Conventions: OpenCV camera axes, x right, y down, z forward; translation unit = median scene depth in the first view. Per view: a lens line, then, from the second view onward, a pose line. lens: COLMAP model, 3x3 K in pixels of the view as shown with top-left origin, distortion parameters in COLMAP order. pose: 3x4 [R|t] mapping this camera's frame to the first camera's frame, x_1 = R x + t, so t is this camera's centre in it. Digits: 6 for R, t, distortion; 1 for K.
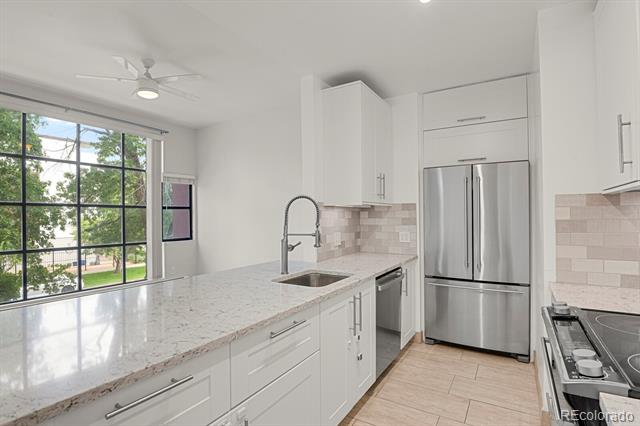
lens RADIAL K [[318.0, 0, 322.5], [0, 318.0, 214.5], [0, 0, 1]] dist [-0.029895, -0.001090]
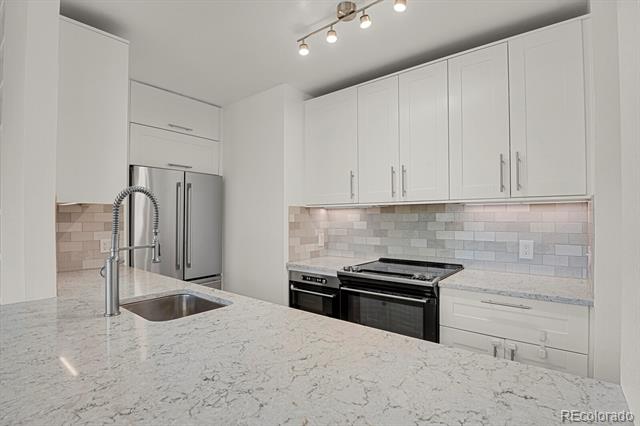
lens RADIAL K [[312.1, 0, 319.9], [0, 312.1, 215.2], [0, 0, 1]] dist [-0.029539, -0.000155]
pose [[0.128884, 0.014536, 0.991553, -0.433123], [-0.004062, 0.999892, -0.014130, 0.002523], [-0.991651, -0.002206, 0.128929, 0.356721]]
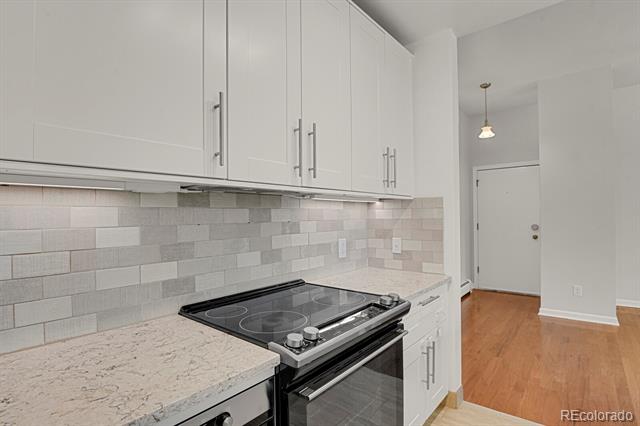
lens RADIAL K [[318.0, 0, 322.5], [0, 318.0, 214.5], [0, 0, 1]] dist [-0.029895, -0.001090]
pose [[-0.989187, 0.024993, 0.144512, 0.223216], [0.023042, 0.999620, -0.015154, 0.003910], [-0.144836, -0.011661, -0.989387, 0.669234]]
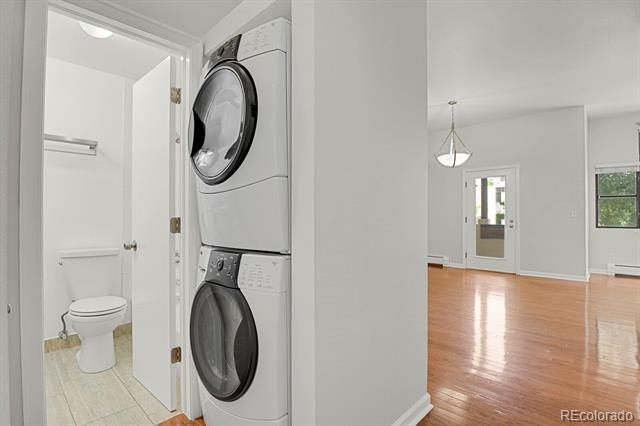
lens RADIAL K [[318.0, 0, 322.5], [0, 318.0, 214.5], [0, 0, 1]] dist [-0.029895, -0.001090]
pose [[-0.199853, 0.006525, -0.979804, 0.663962], [0.005626, 0.999969, 0.005512, 0.039835], [0.979810, -0.004411, -0.199883, -0.499697]]
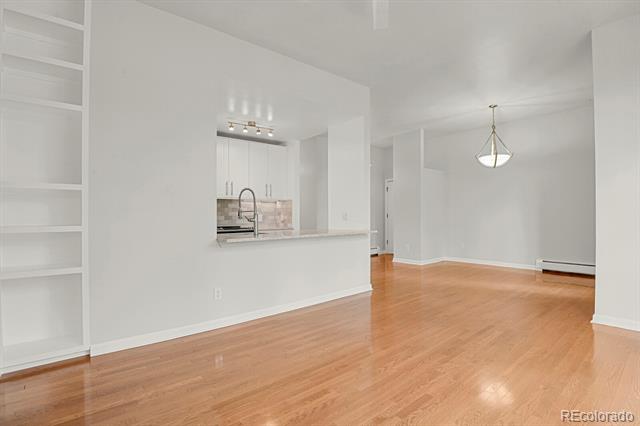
lens RADIAL K [[312.1, 0, 319.9], [0, 312.1, 215.2], [0, 0, 1]] dist [-0.029539, -0.000155]
pose [[-0.948321, 0.012541, 0.317066, -0.636457], [0.011049, 0.999918, -0.006503, 0.065538], [-0.317121, -0.002664, -0.948381, 1.628825]]
